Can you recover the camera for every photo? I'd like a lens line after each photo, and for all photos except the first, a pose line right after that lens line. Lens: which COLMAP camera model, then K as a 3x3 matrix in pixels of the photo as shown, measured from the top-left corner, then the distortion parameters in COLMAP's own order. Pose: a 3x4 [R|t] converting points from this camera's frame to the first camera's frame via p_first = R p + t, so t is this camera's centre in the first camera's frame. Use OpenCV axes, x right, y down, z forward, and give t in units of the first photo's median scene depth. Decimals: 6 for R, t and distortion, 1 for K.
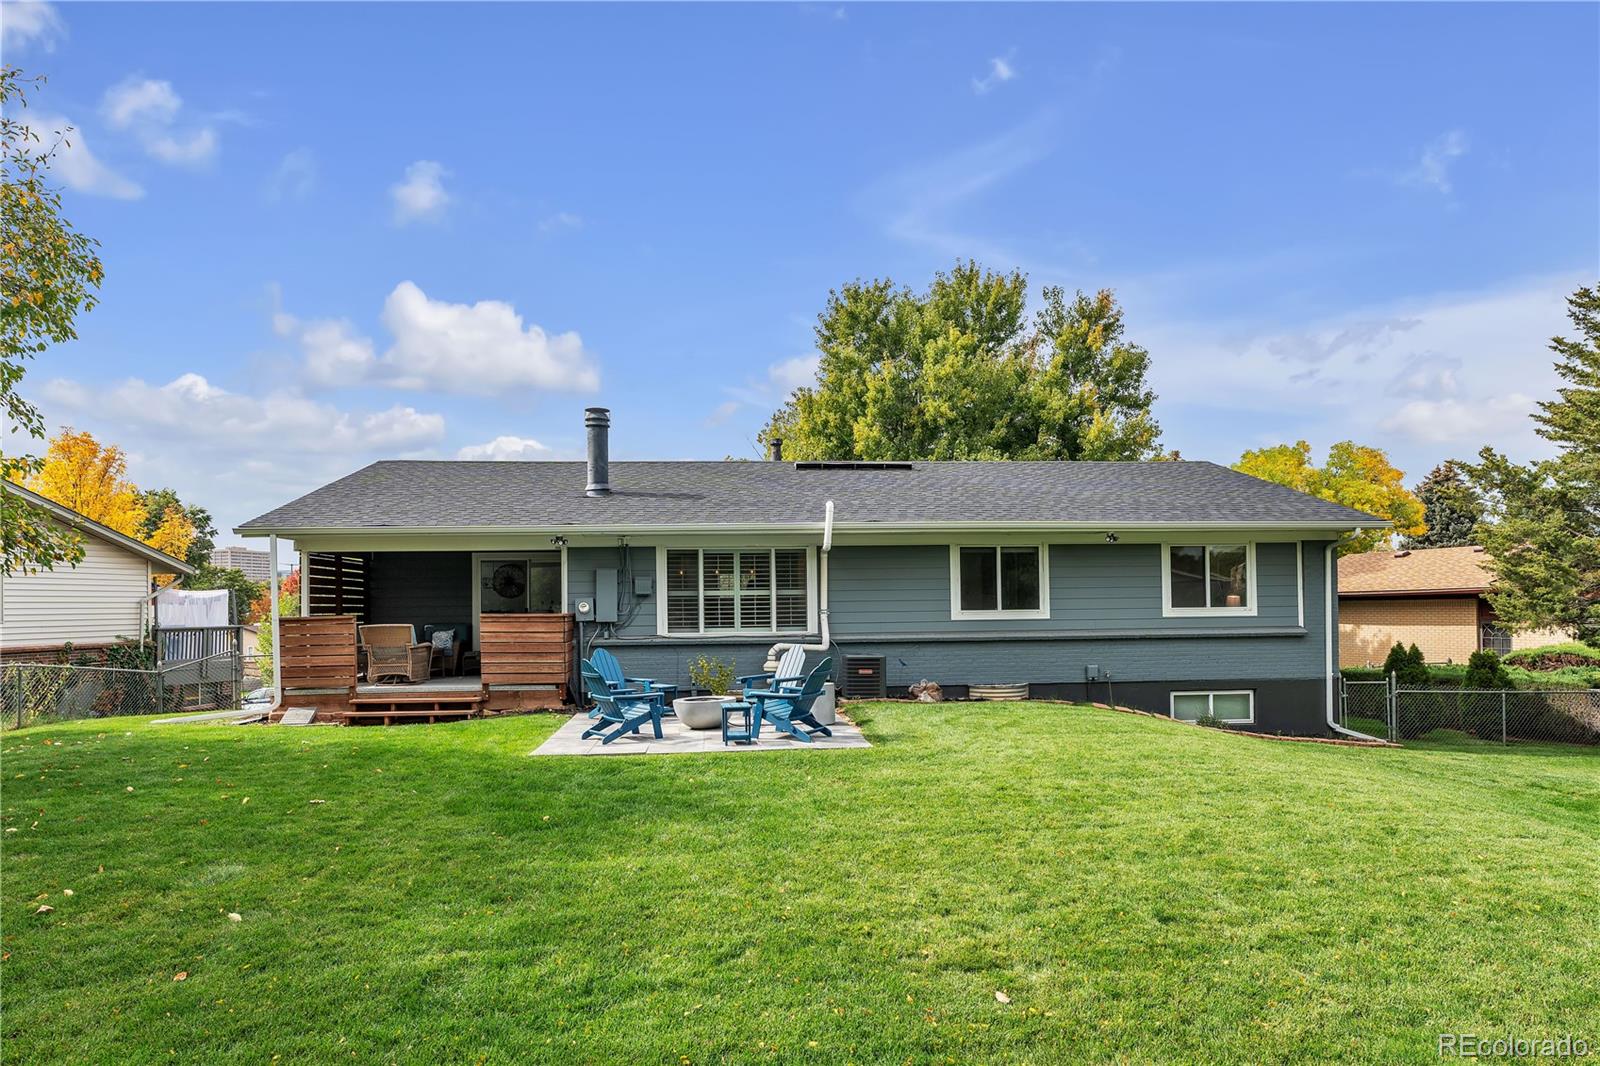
lens RADIAL K [[859.5, 0, 800.0], [0, 859.5, 533.0], [0, 0, 1]] dist [-0.039234, 0.000100]
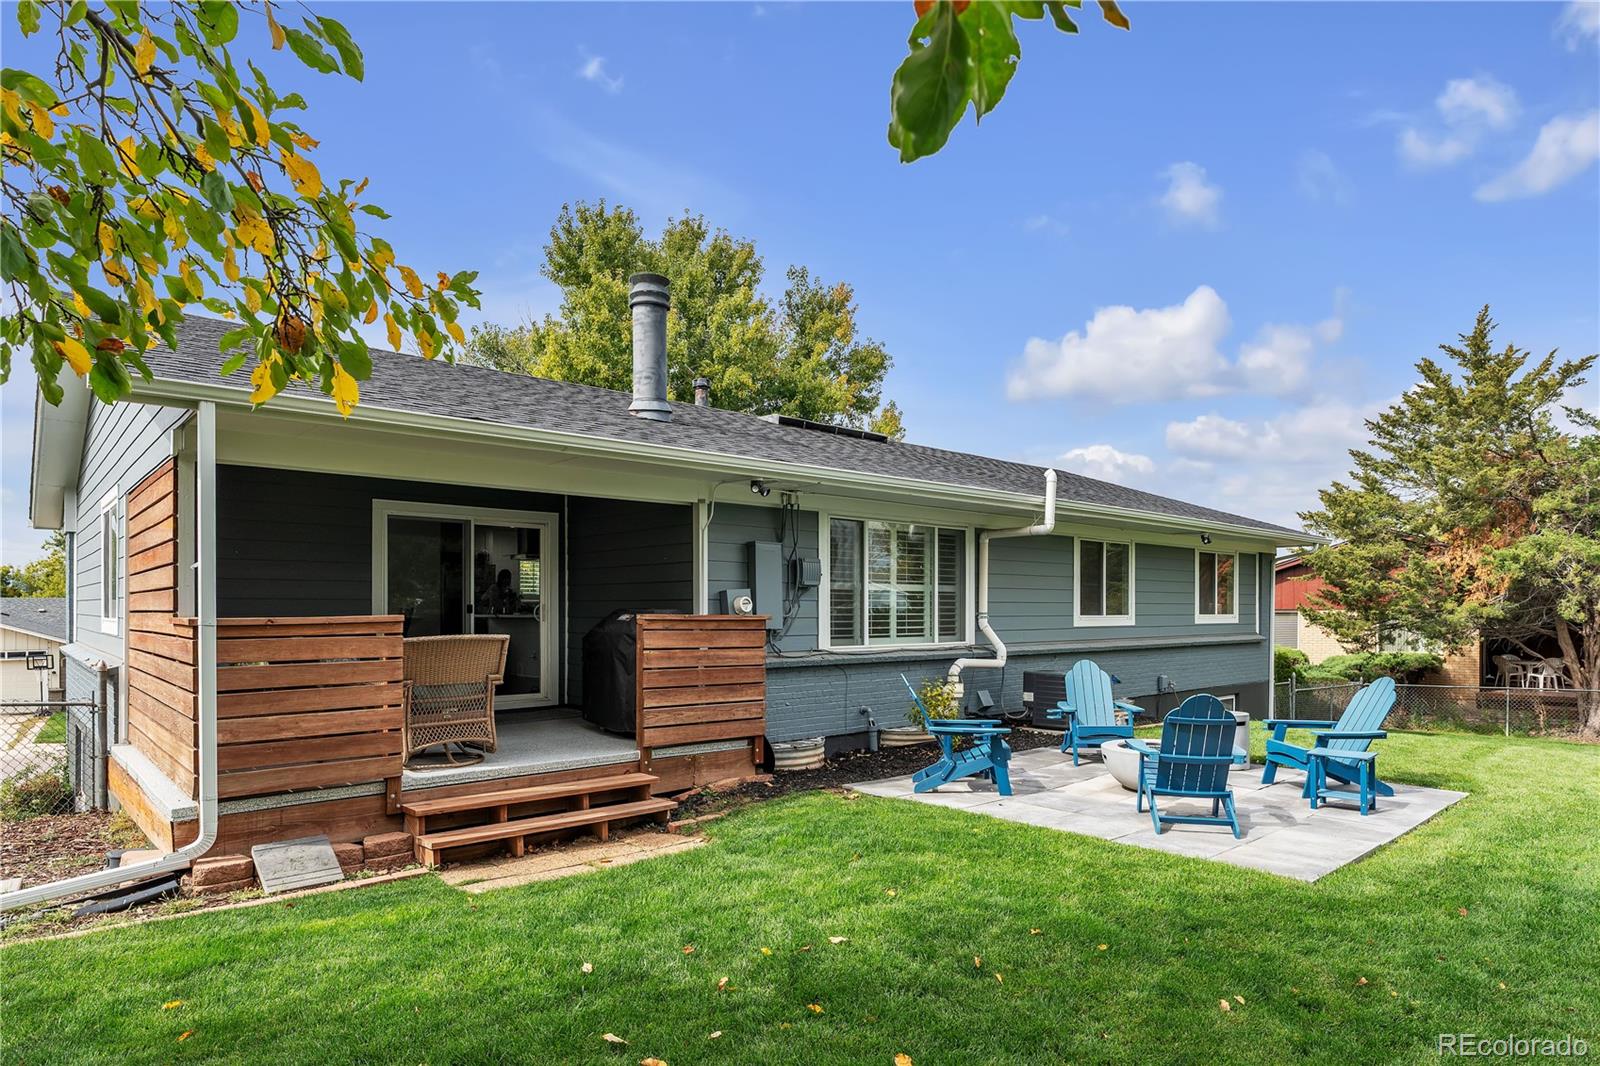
lens RADIAL K [[914.2, 0, 800.0], [0, 914.2, 533.0], [0, 0, 1]] dist [-0.071346, -0.000556]
pose [[0.799022, 0.063911, 0.597896, -0.576930], [-0.059948, 0.997848, -0.026550, 0.050458], [-0.598306, -0.014628, 0.801134, 0.458290]]
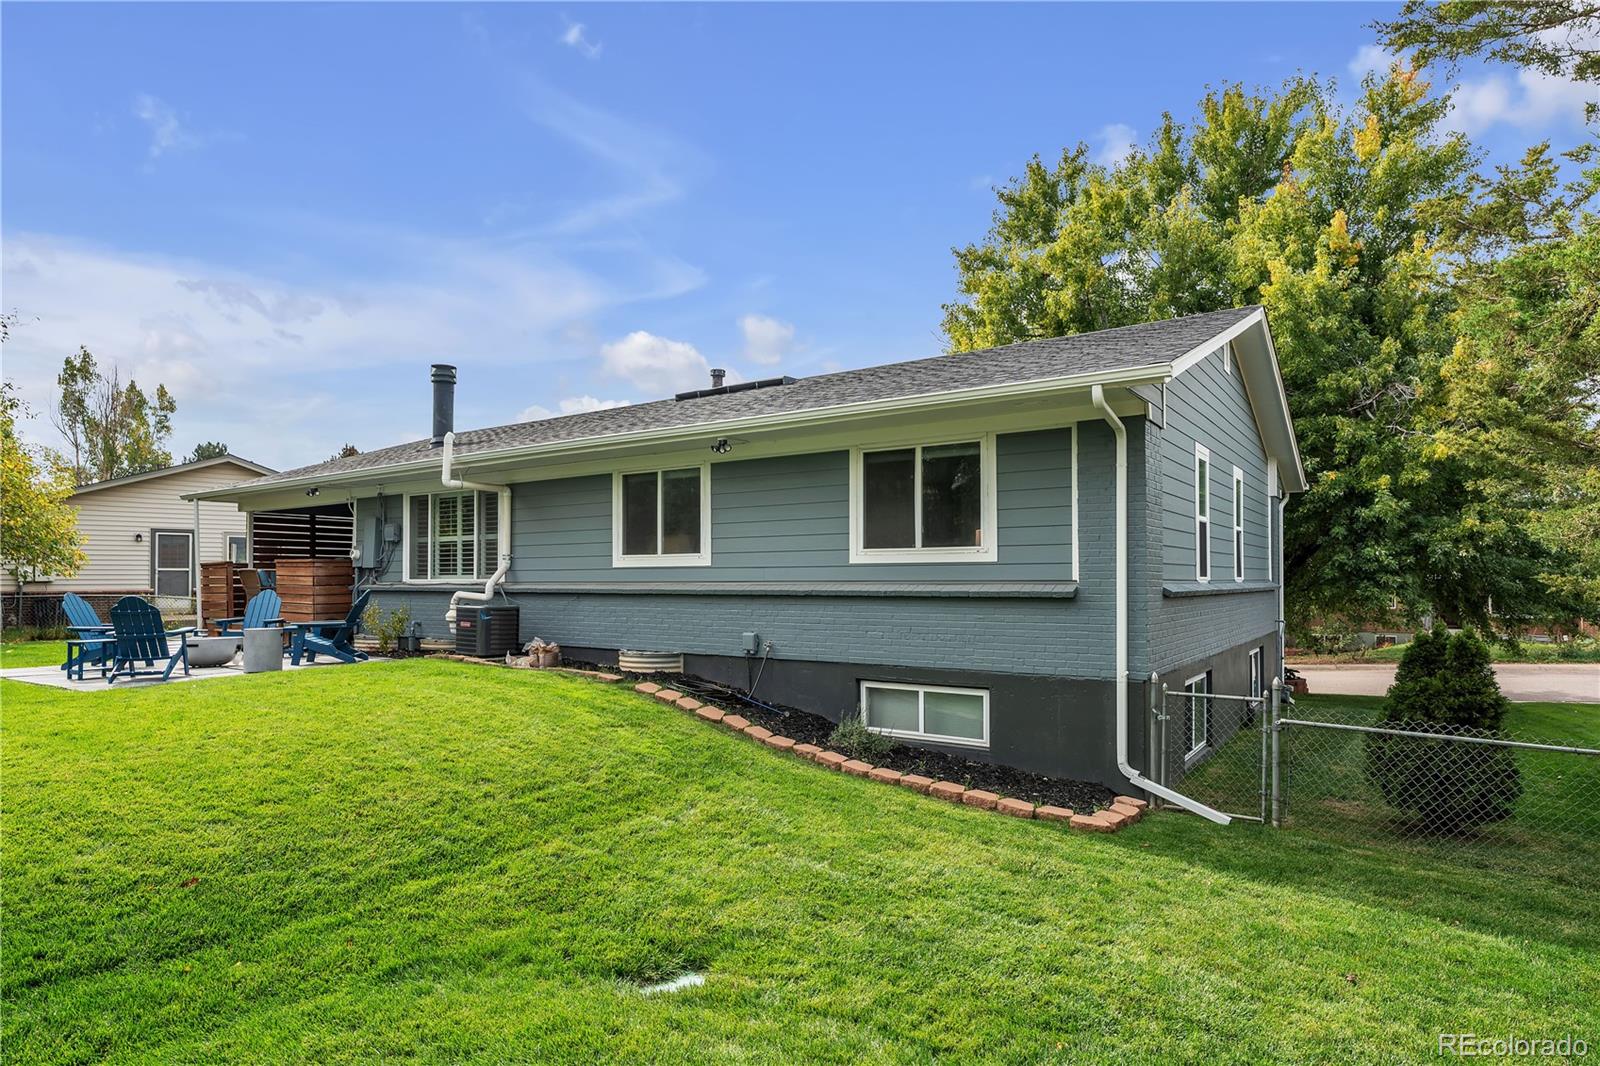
lens RADIAL K [[914.2, 0, 800.0], [0, 914.2, 533.0], [0, 0, 1]] dist [-0.071346, -0.000556]
pose [[0.774736, -0.021483, -0.631919, 0.854105], [0.073976, 0.995638, 0.056847, 0.035394], [0.627942, -0.090788, 0.772946, 0.467769]]
